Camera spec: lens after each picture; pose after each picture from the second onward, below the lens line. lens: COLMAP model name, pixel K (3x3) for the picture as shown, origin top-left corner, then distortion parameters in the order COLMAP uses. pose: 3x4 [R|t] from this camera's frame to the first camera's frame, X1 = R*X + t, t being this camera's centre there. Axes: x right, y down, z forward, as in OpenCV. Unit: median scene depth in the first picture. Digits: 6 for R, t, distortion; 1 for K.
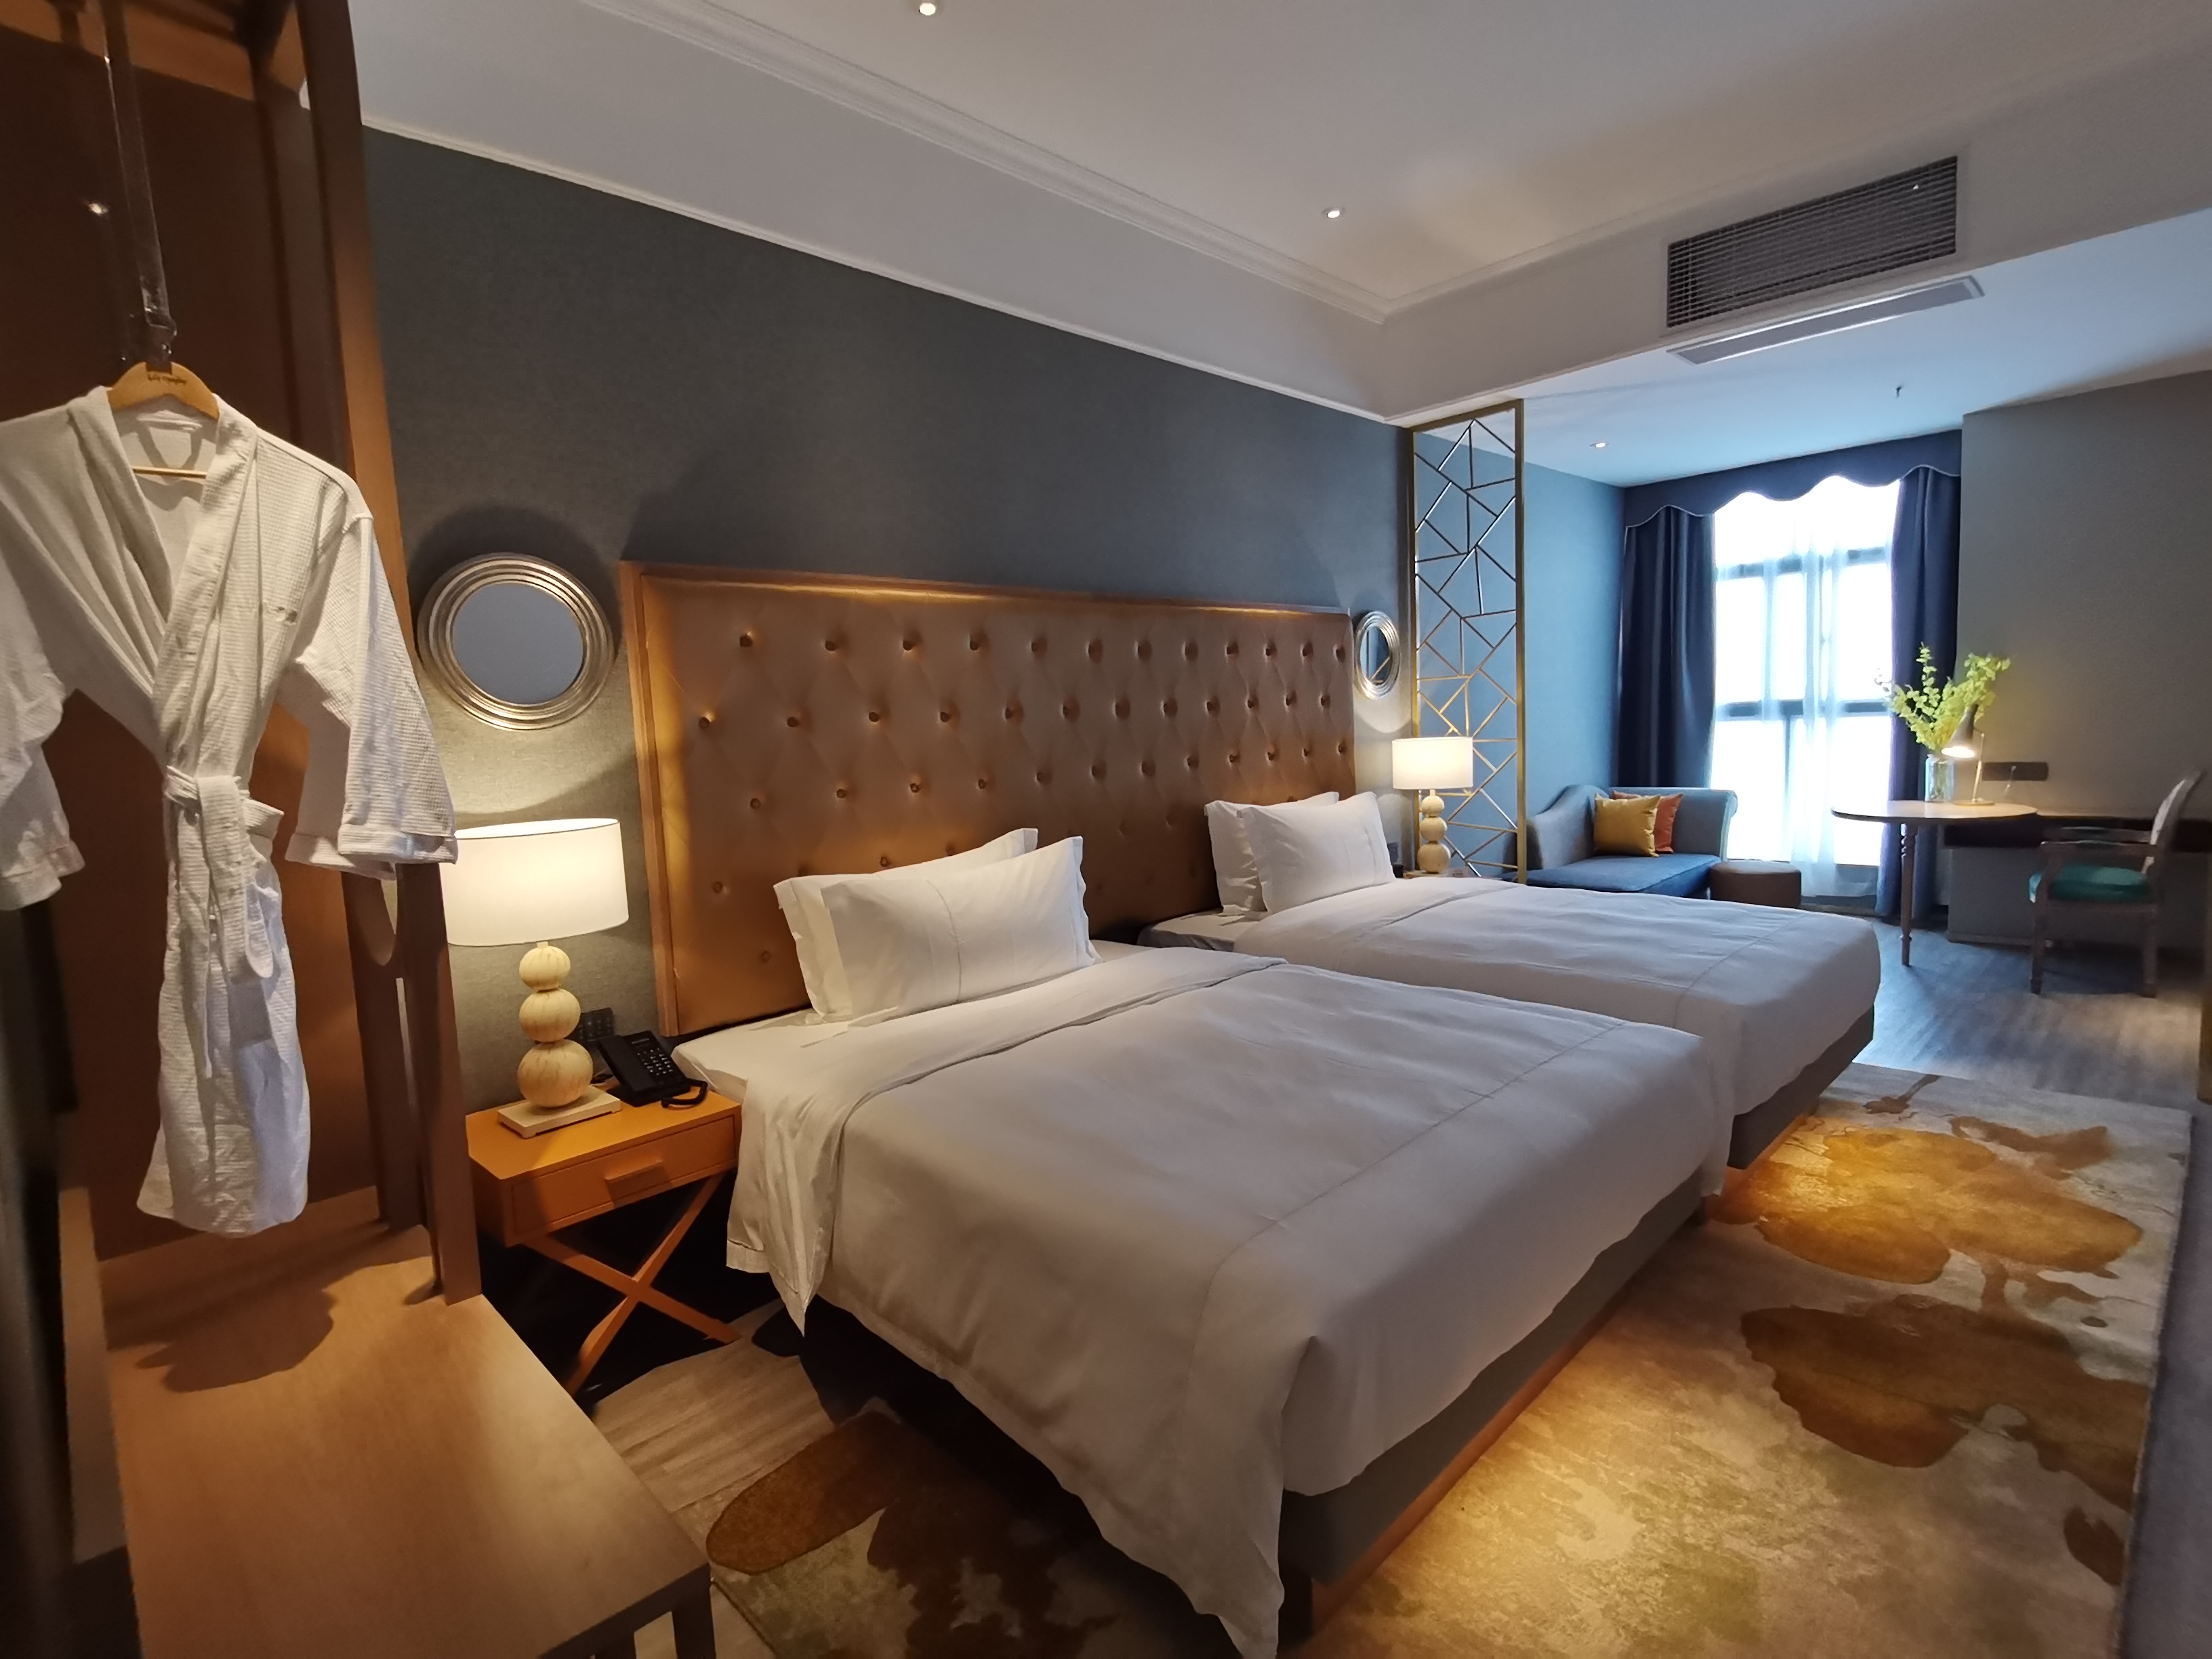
lens RADIAL K [[1089.8, 0, 1104.0], [0, 1089.8, 824.9], [0, 0, 1]] dist [0.004801, -0.014210]
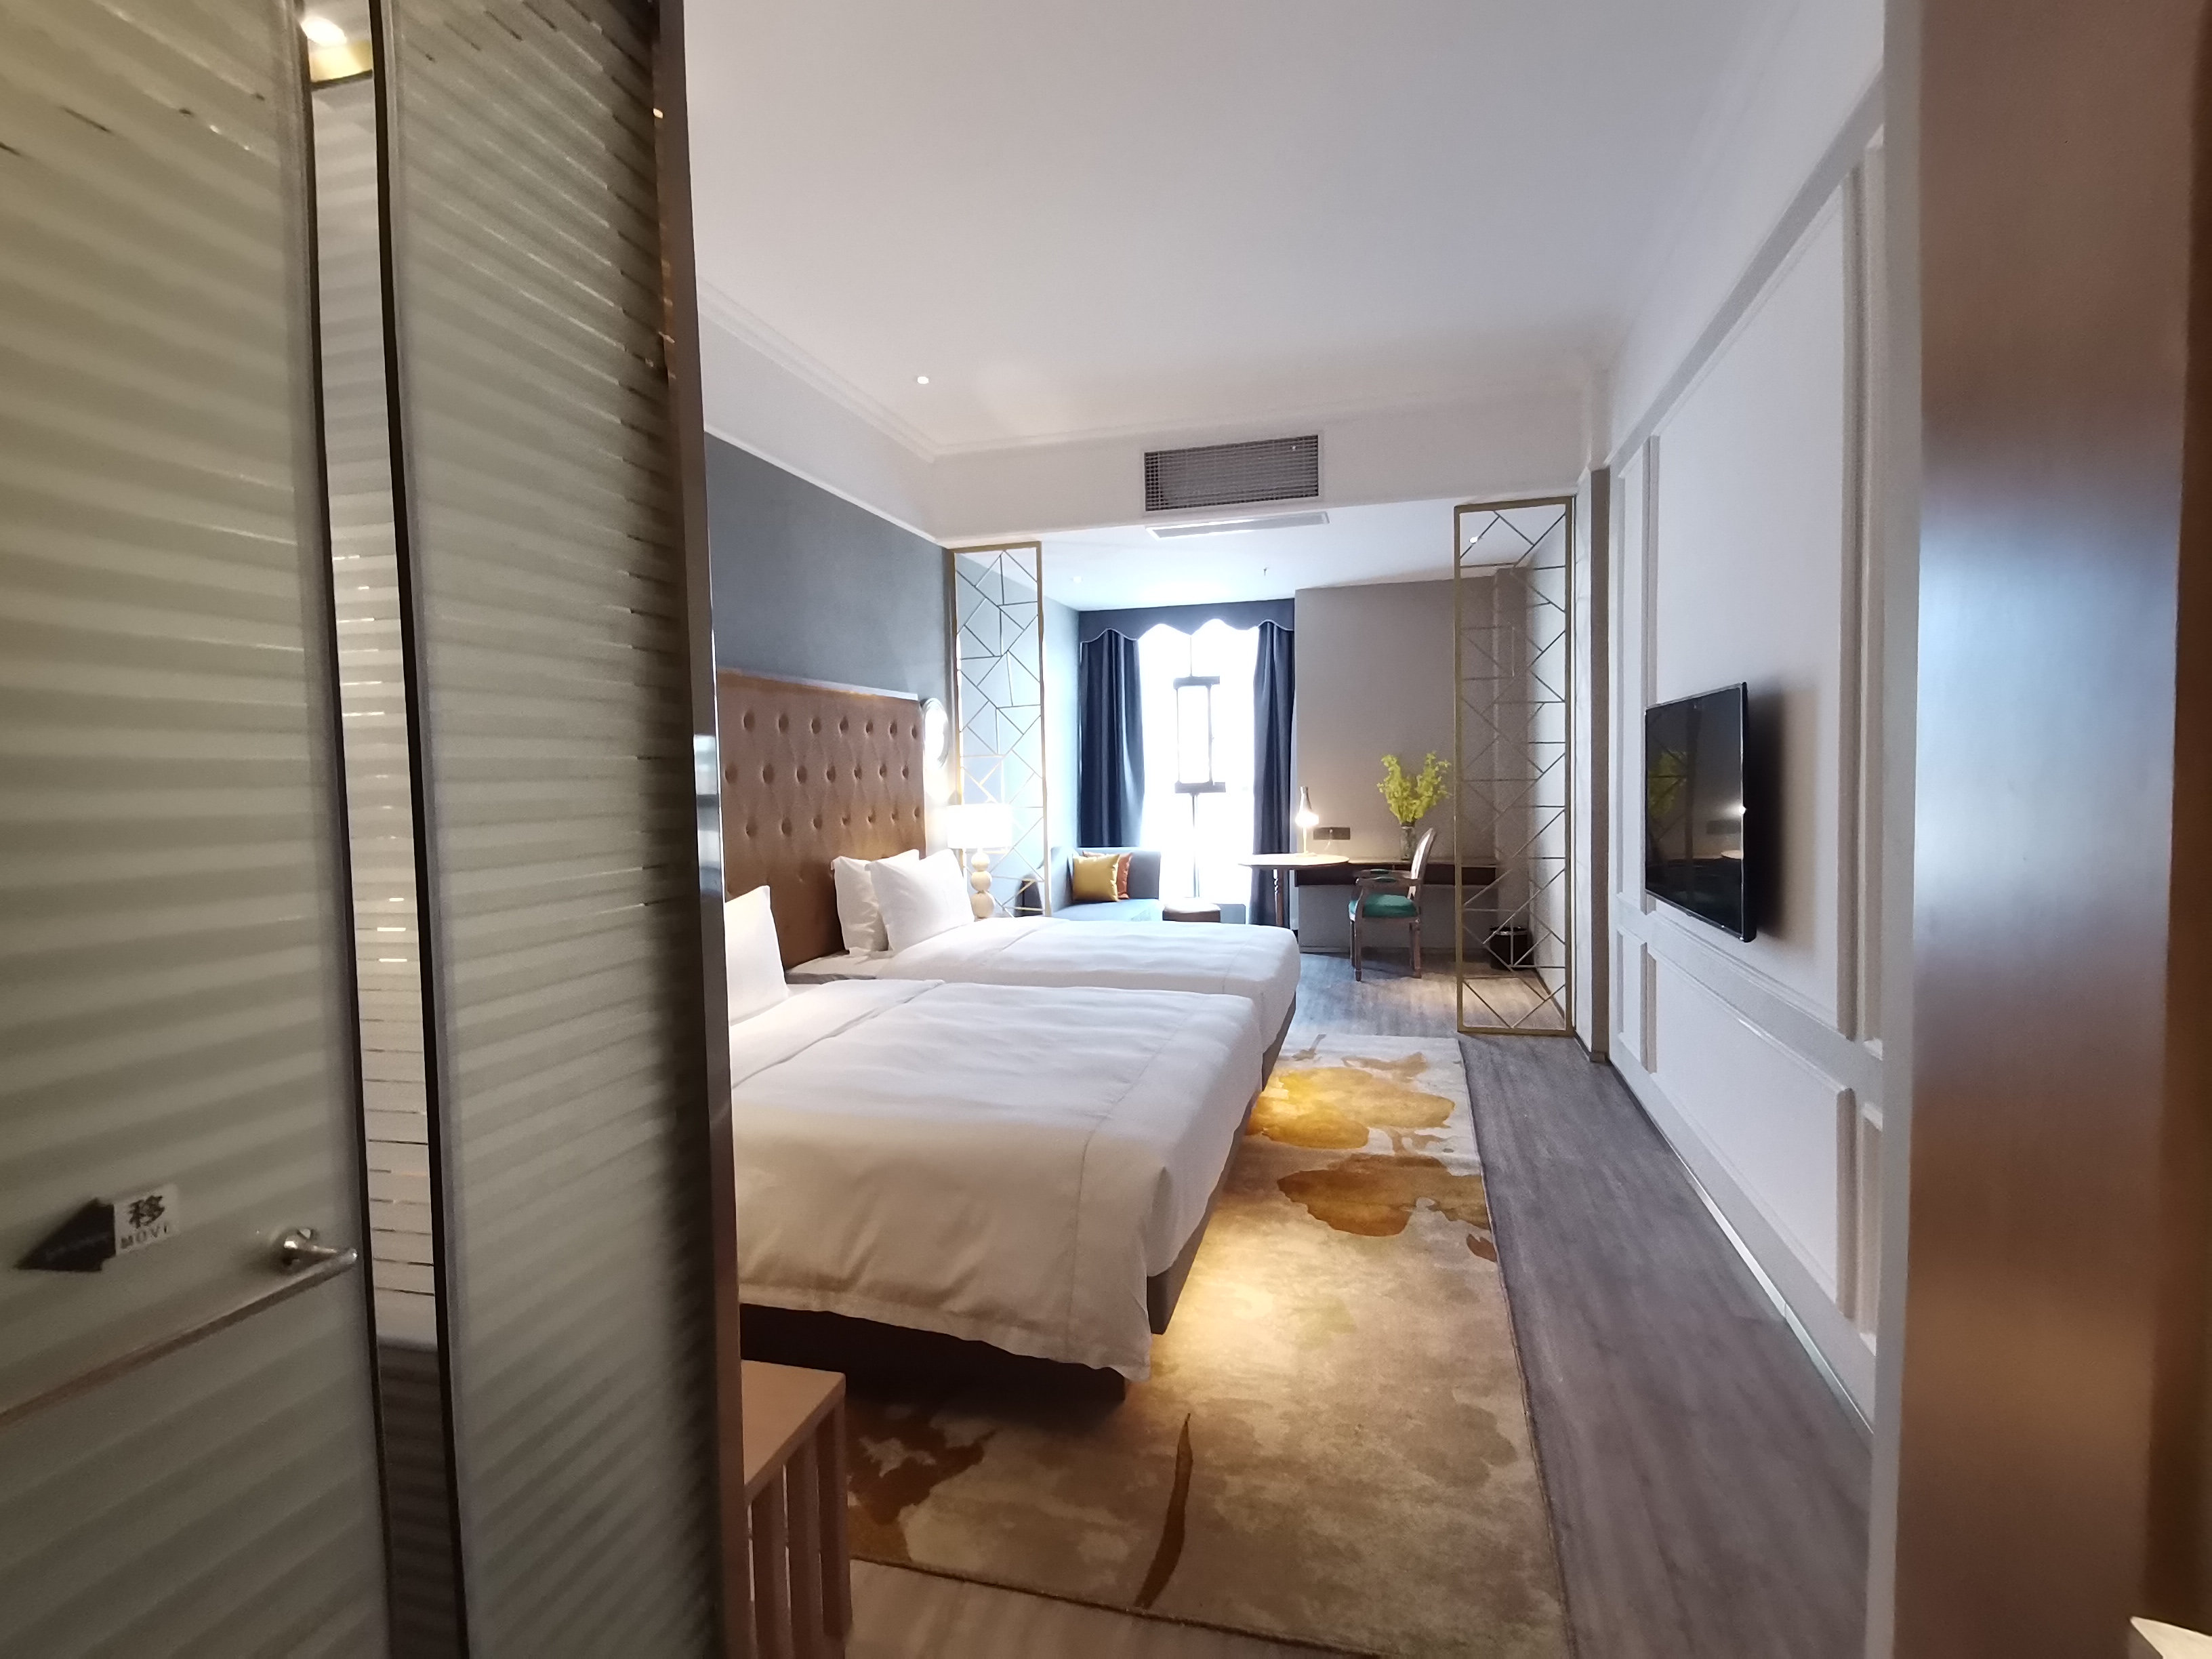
lens RADIAL K [[1089.8, 0, 1105.5], [0, 1089.8, 827.3], [0, 0, 1]] dist [0.004801, -0.014210]
pose [[0.854058, 0.002168, 0.520173, -0.258083], [0.031322, 0.997962, -0.055587, 0.020059], [-0.519234, 0.063767, 0.852250, -0.128174]]
